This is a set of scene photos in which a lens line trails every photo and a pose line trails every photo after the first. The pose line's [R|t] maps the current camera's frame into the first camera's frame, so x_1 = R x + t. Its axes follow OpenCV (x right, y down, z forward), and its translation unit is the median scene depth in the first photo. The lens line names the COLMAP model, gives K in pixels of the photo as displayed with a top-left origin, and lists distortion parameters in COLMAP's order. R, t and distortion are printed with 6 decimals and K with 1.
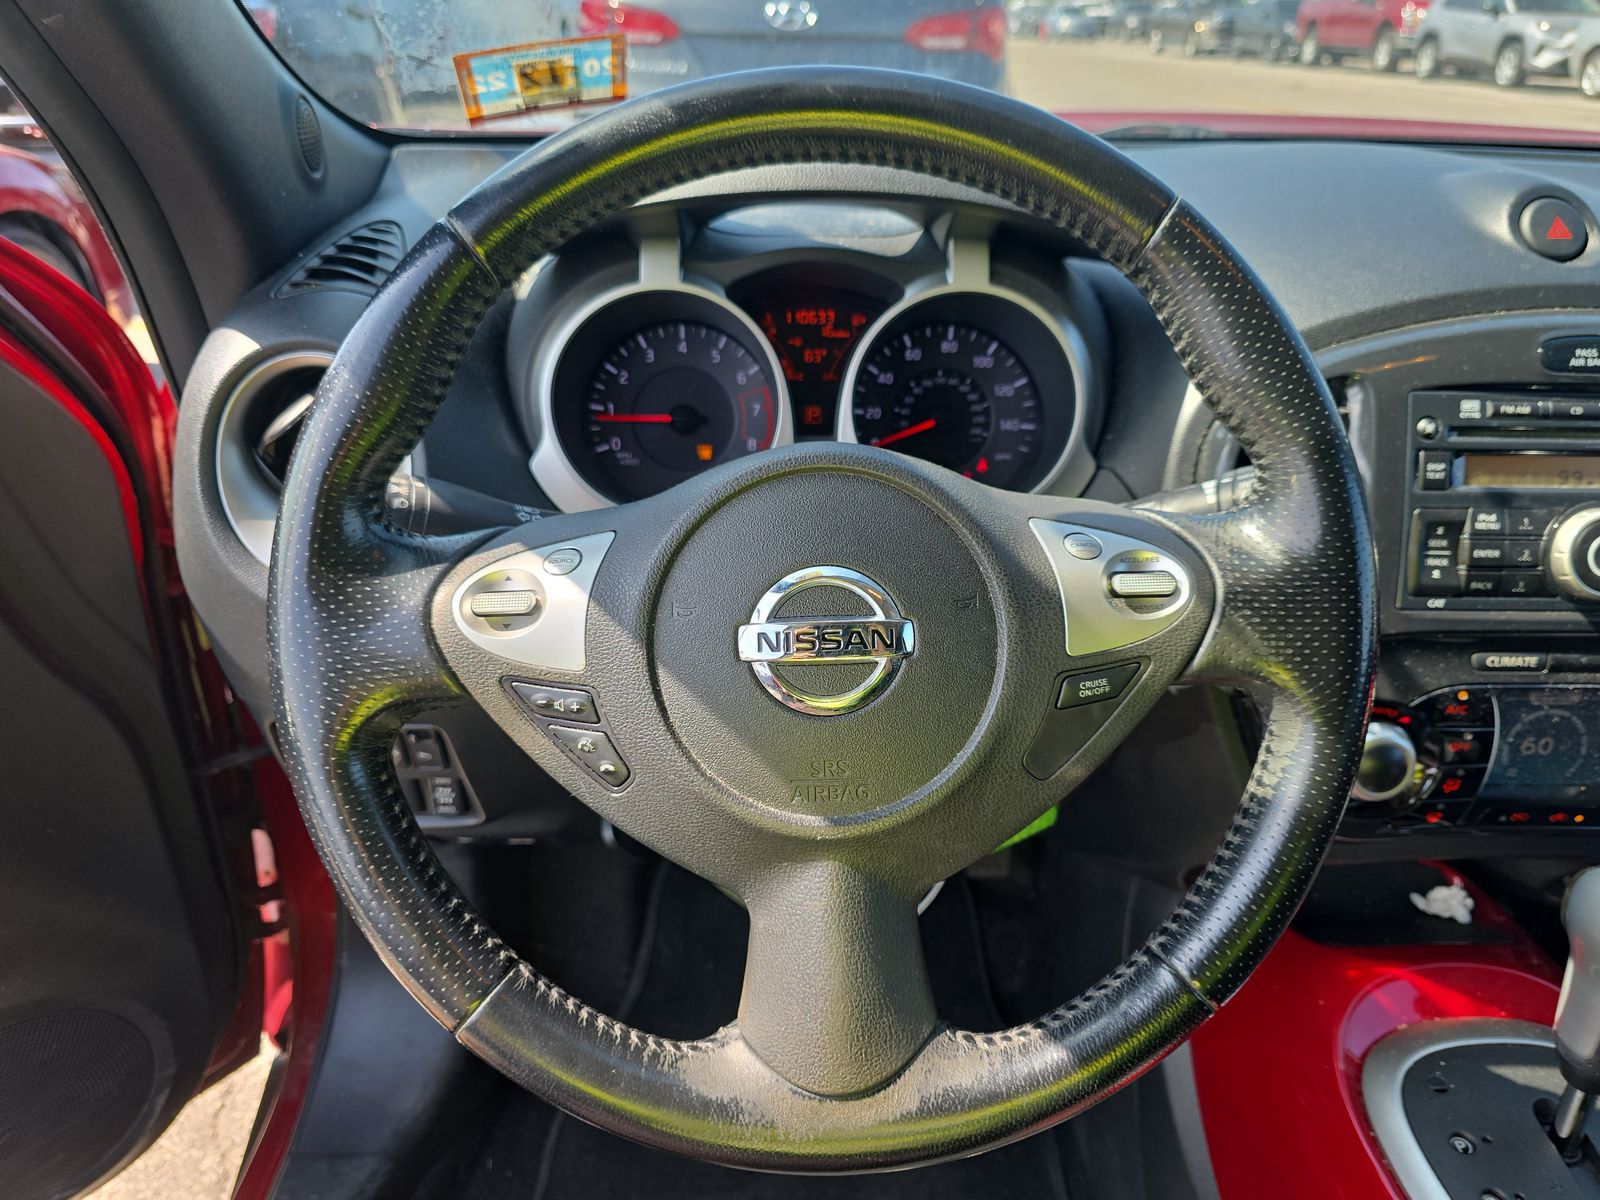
lens RADIAL K [[1059.0, 0, 807.5], [0, 1059.0, 584.6], [0, 0, 1]] dist [0.004589, -0.013790]
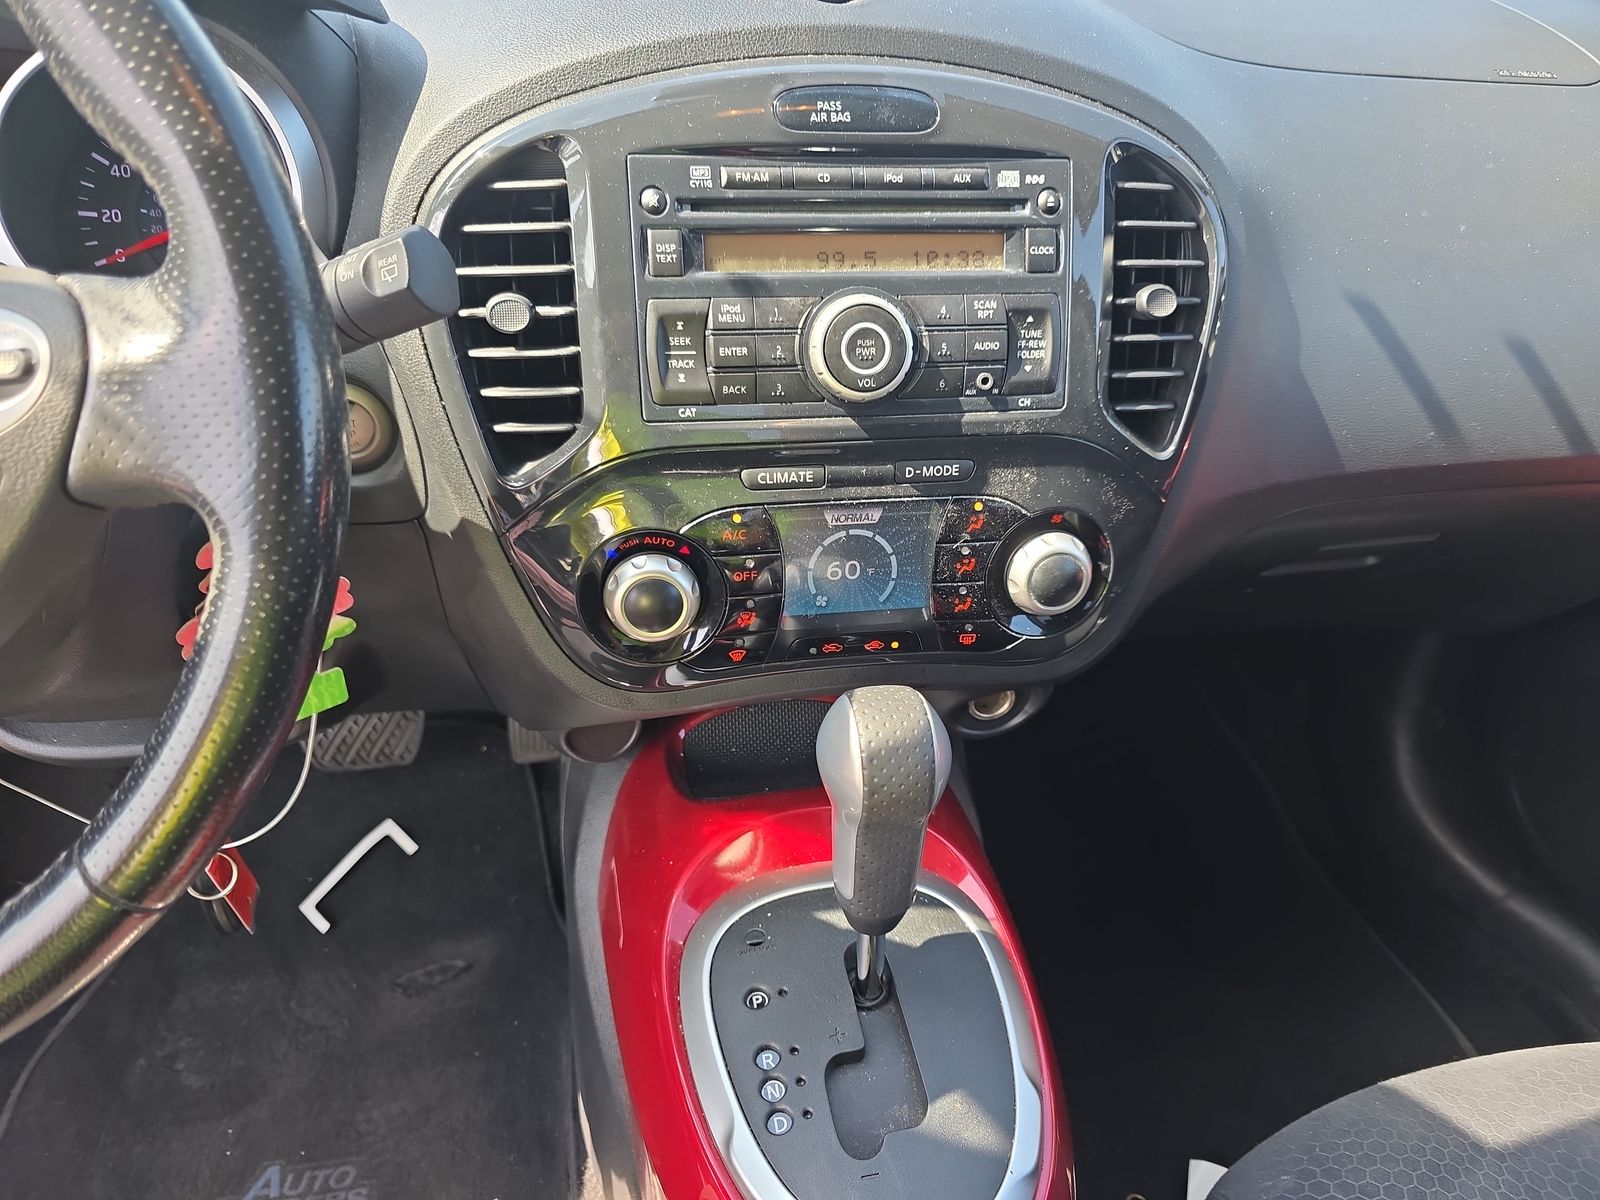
lens RADIAL K [[1059.0, 0, 791.1], [0, 1059.0, 610.1], [0, 0, 1]] dist [0.004589, -0.013790]
pose [[0.985506, -0.066713, 0.155974, 0.534180], [0.047222, 0.990971, 0.125485, 0.073507], [-0.162938, -0.116301, 0.979758, 0.117134]]
